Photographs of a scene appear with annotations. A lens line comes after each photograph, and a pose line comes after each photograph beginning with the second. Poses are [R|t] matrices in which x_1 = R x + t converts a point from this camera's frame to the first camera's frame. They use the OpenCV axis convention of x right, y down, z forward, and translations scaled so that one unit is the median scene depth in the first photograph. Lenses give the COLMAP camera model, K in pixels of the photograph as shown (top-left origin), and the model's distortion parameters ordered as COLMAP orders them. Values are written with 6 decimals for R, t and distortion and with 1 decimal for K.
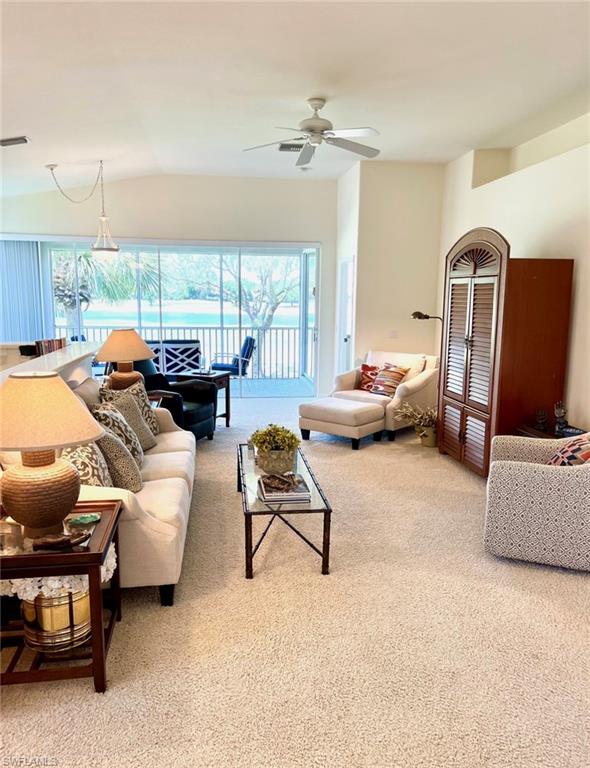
lens RADIAL K [[584.4, 0, 298.1], [0, 584.4, 399.4], [0, 0, 1]] dist [0.022822, -0.029385]
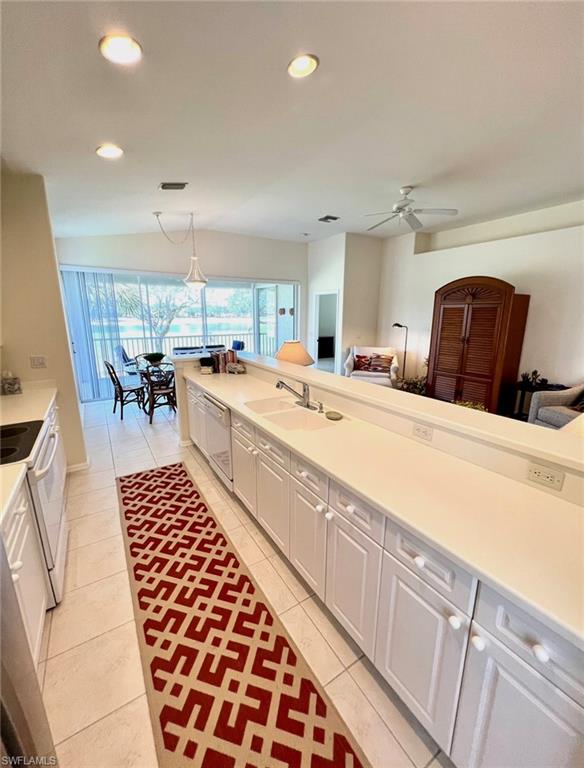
lens RADIAL K [[309.7, 0, 294.4], [0, 309.7, 380.1], [0, 0, 1]] dist [-0.008342, -0.001399]
pose [[0.907980, -0.095729, 0.407931, -0.462068], [0.079864, 0.995243, 0.055788, -0.055910], [-0.411332, -0.018076, 0.911307, 0.275651]]
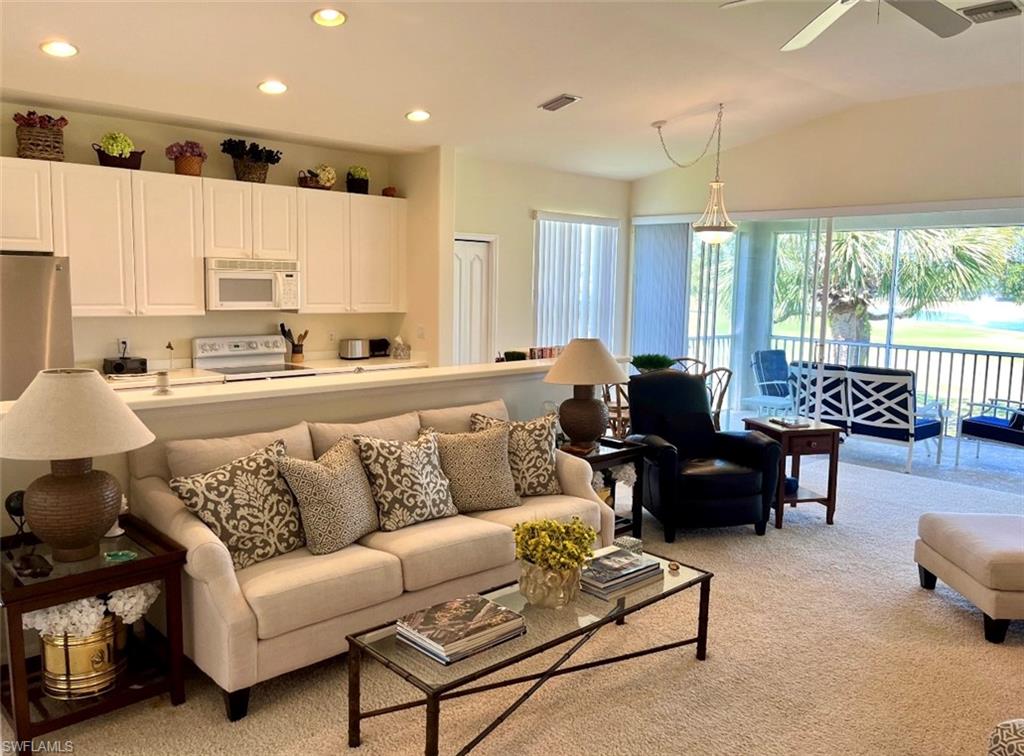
lens RADIAL K [[773.5, 0, 508.2], [0, 773.5, 372.2], [0, 0, 1]] dist [0.027082, -0.032254]
pose [[0.569952, 0.095468, -0.816113, 0.319840], [-0.158110, 0.987408, 0.005086, -0.055667], [0.806322, 0.126136, 0.577870, 0.307985]]
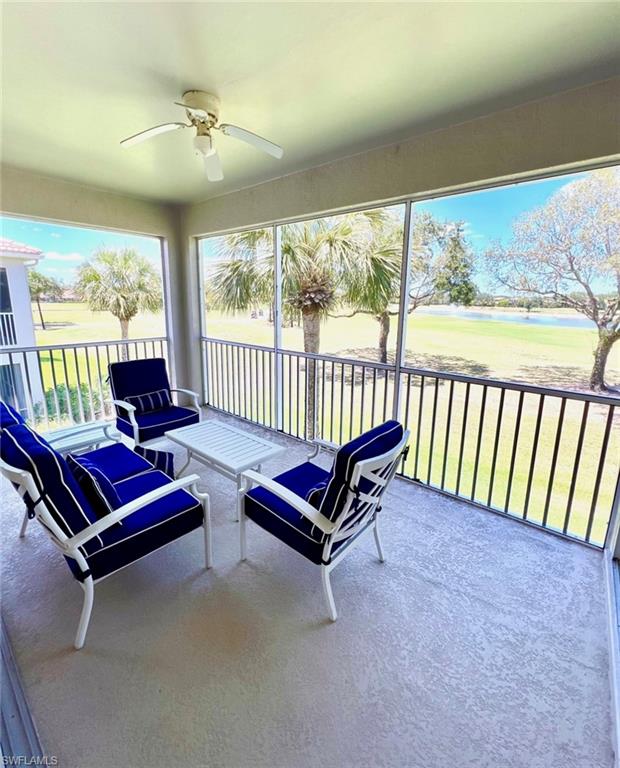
lens RADIAL K [[327.3, 0, 310.7], [0, 327.3, 364.4], [0, 0, 1]] dist [-0.006365, 0.000308]
pose [[0.672791, 0.140197, -0.726427, 0.016473], [-0.134800, 0.988675, 0.065962, -0.230900], [0.727448, 0.053544, 0.684071, 1.343973]]
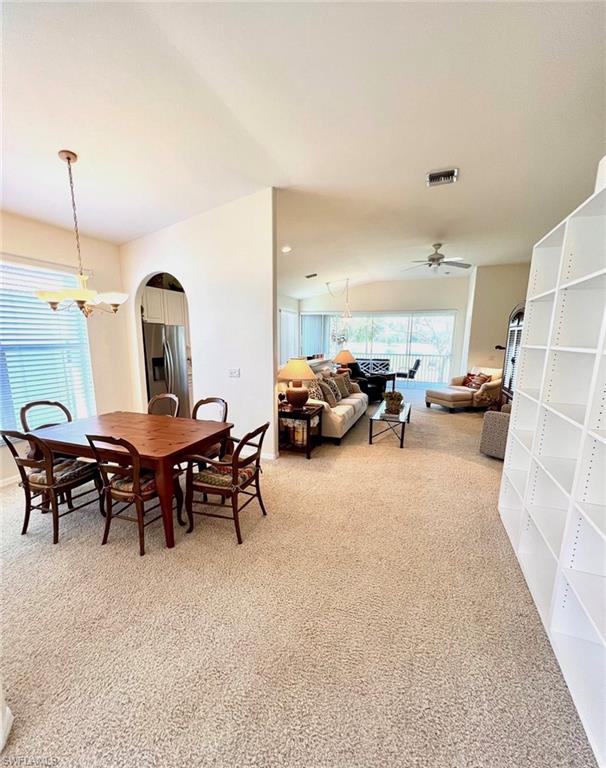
lens RADIAL K [[321.9, 0, 302.5], [0, 321.9, 401.6], [0, 0, 1]] dist [-0.003451, -0.000083]
pose [[0.875737, 0.090616, -0.474208, 0.156028], [-0.084915, 0.995826, 0.033475, 0.047642], [0.475262, 0.010952, 0.879776, -0.197890]]
